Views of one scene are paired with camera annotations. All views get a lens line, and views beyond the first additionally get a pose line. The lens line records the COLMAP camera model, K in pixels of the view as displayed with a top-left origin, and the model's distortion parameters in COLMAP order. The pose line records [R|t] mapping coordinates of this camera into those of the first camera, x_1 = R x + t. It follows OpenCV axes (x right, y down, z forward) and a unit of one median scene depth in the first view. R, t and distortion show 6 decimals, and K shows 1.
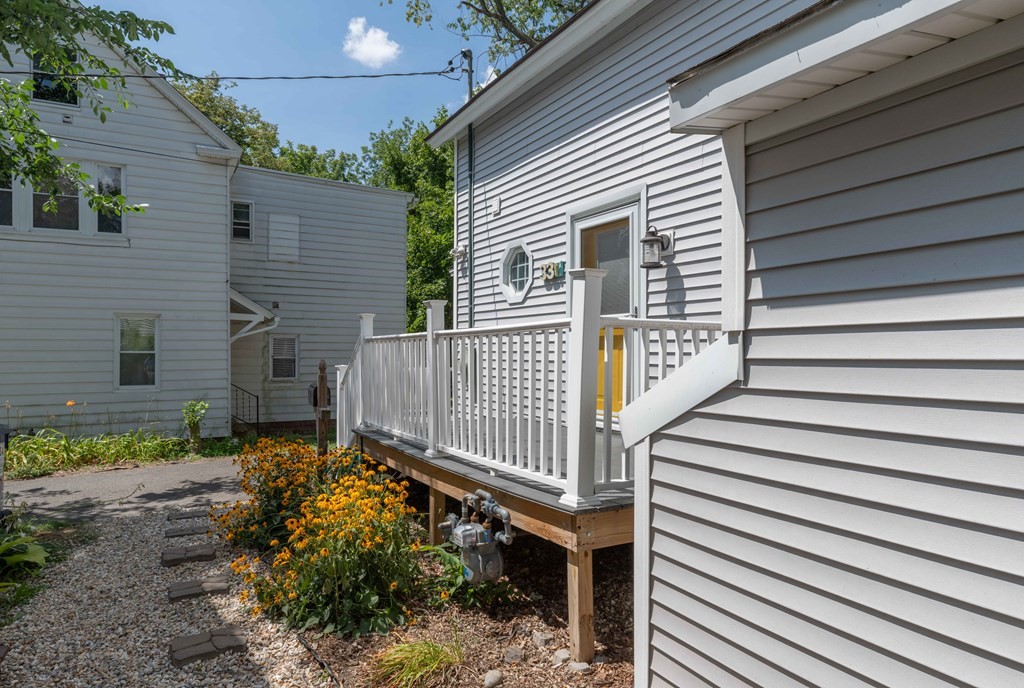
lens RADIAL K [[629.7, 0, 509.2], [0, 629.7, 349.0], [0, 0, 1]] dist [0.000011, 0.000021]
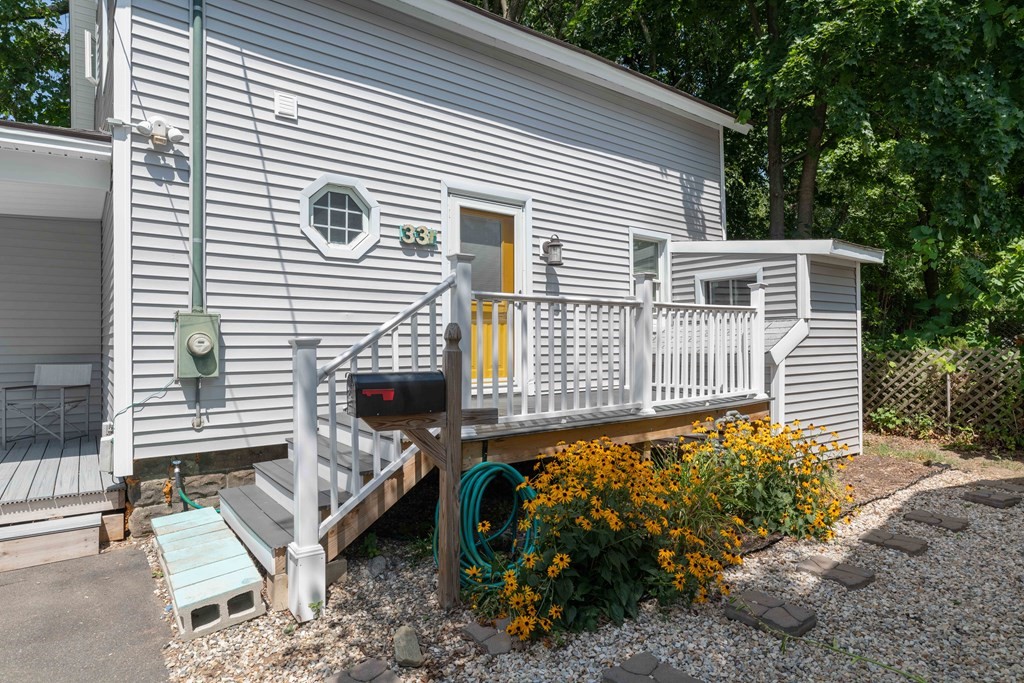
lens RADIAL K [[567.5, 0, 505.7], [0, 567.5, 351.5], [0, 0, 1]] dist [-0.004768, -0.002131]
pose [[-0.129089, -0.015565, 0.991511, -0.791420], [-0.002911, 0.999878, 0.015318, 0.031956], [-0.991629, -0.000908, -0.129118, 1.013346]]
